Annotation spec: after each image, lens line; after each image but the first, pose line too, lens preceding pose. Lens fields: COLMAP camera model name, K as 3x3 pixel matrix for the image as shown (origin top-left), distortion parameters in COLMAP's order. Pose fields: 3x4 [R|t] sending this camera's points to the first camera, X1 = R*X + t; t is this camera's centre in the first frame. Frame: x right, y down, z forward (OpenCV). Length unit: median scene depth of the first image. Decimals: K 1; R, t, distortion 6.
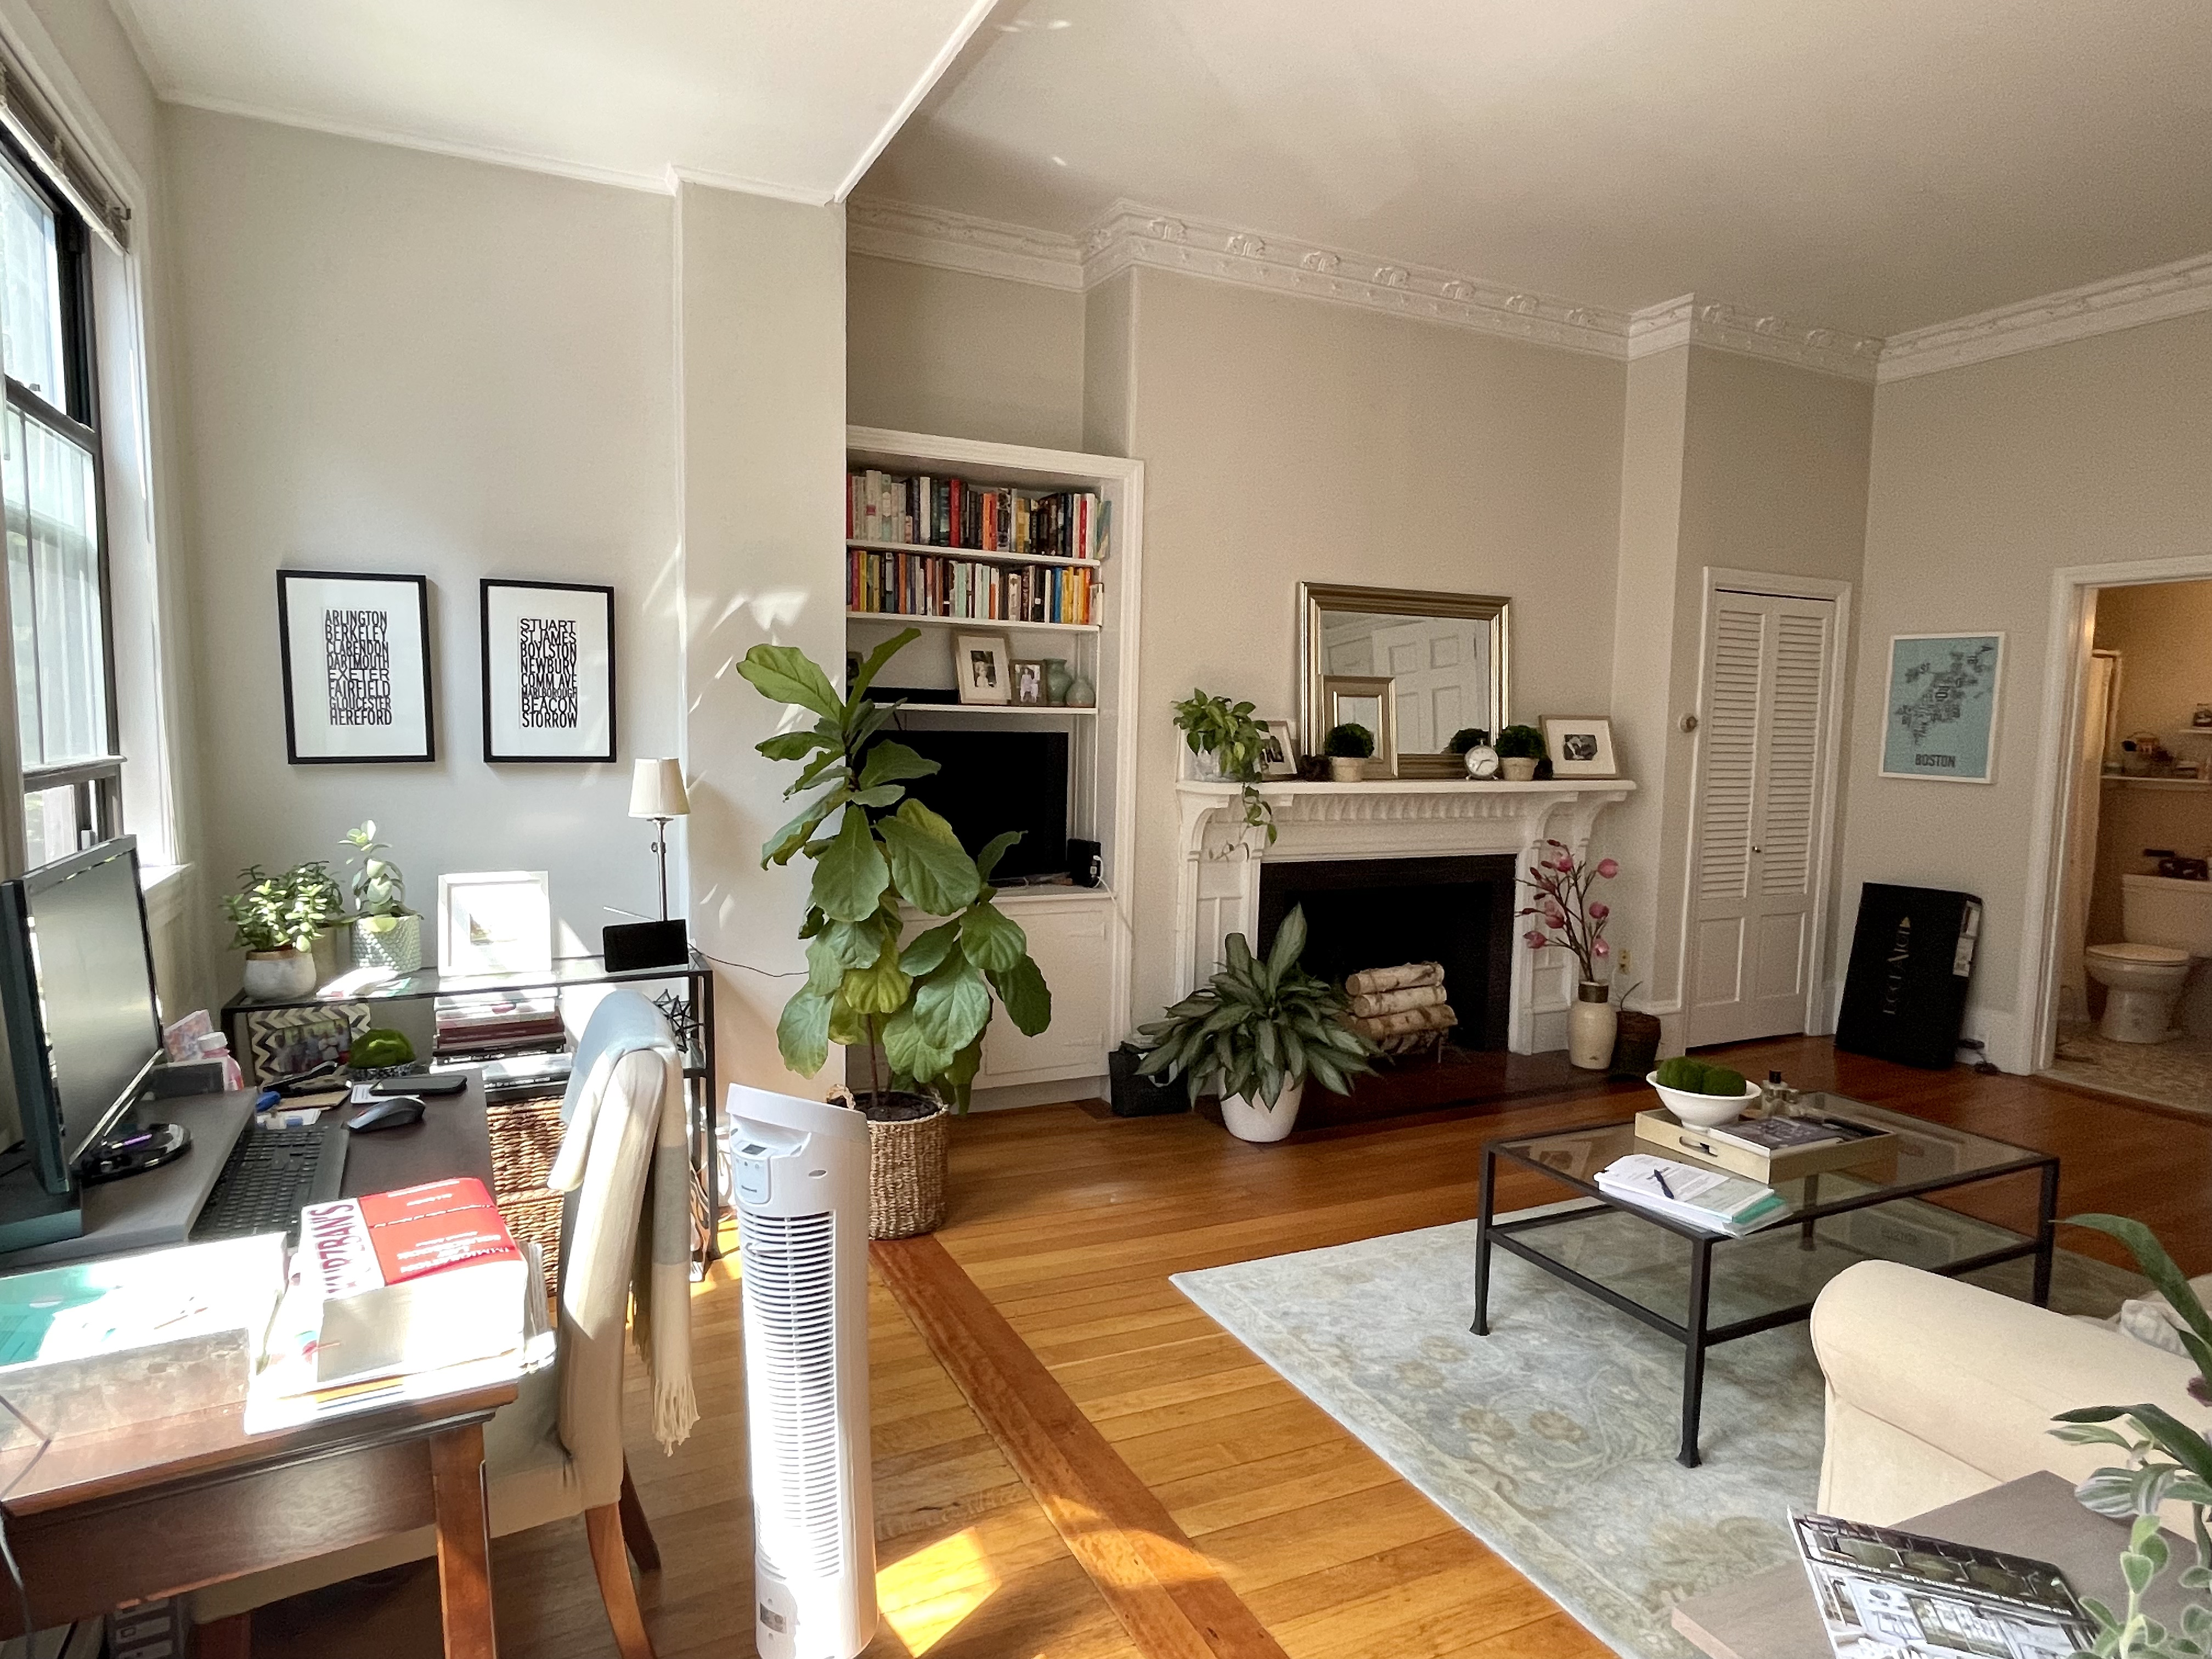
lens RADIAL K [[1266.7, 0, 1090.7], [0, 1266.7, 840.9], [0, 0, 1]] dist [-0.005816, 0.001545]
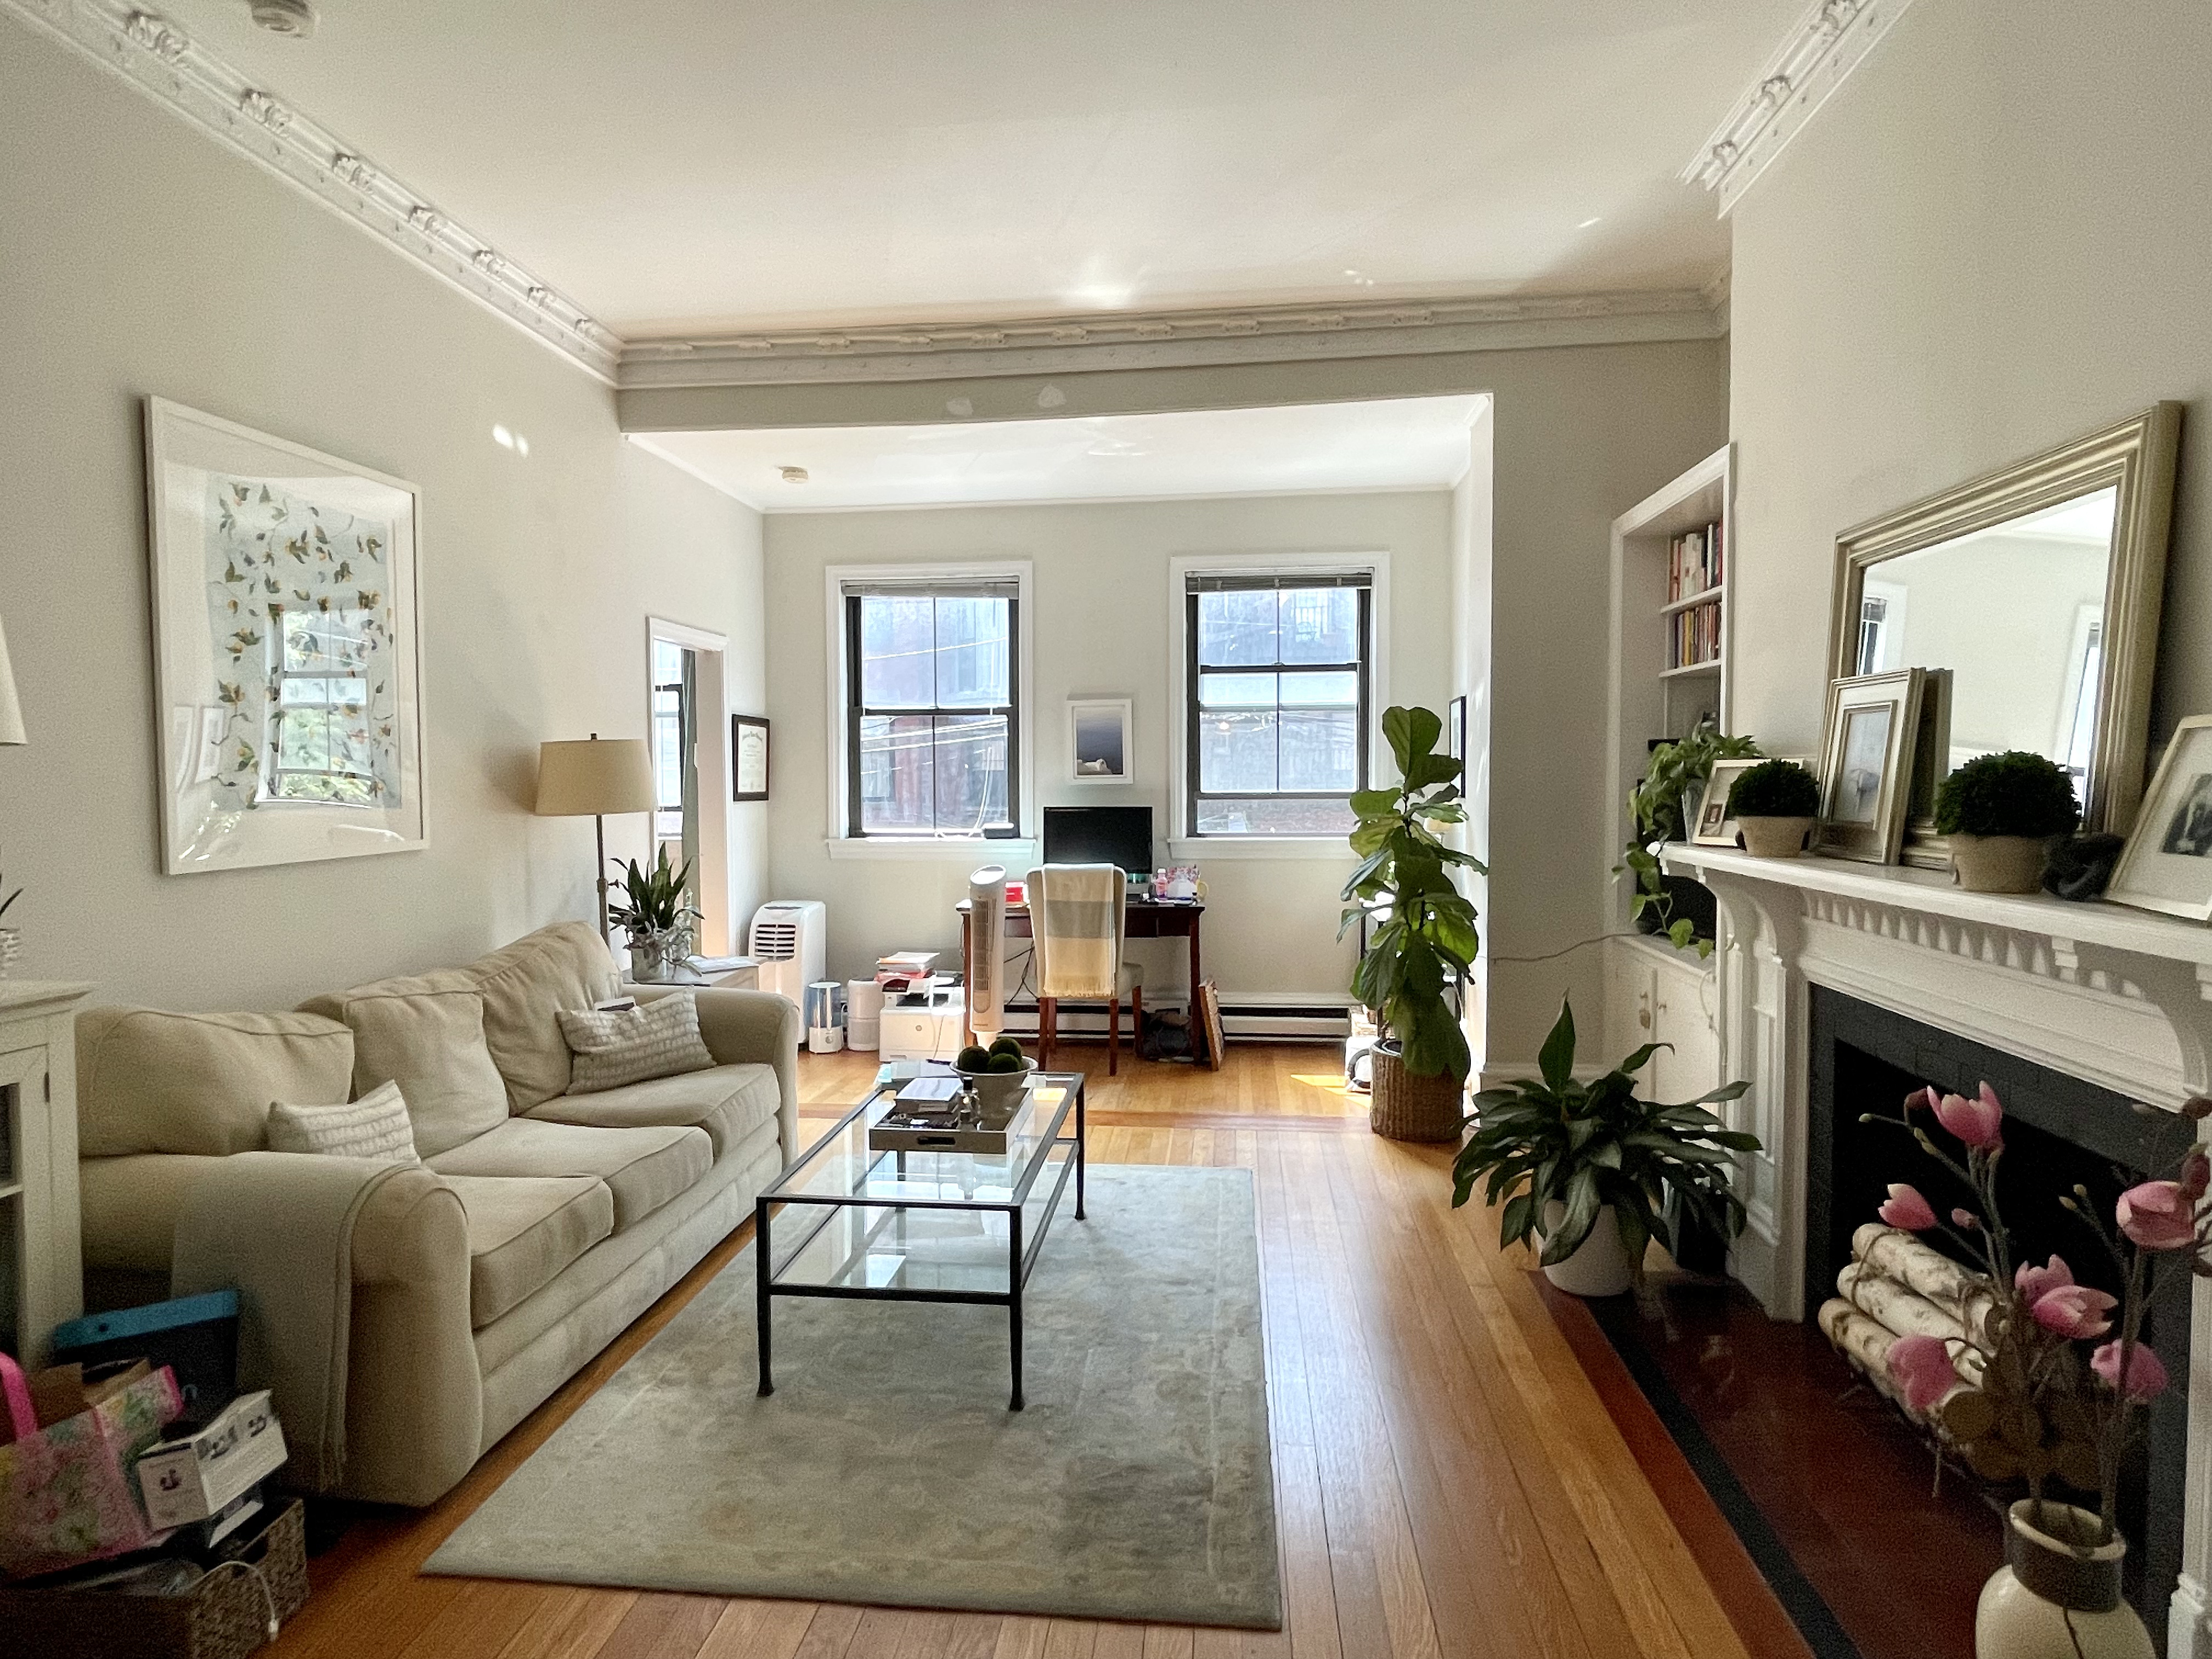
lens RADIAL K [[1266.7, 0, 1092.3], [0, 1266.7, 831.5], [0, 0, 1]] dist [-0.005816, 0.001545]
pose [[-0.525889, 0.022201, -0.850263, 0.933097], [-0.087476, 0.992947, 0.080031, -0.082478], [0.846043, 0.116465, -0.520238, 1.089370]]
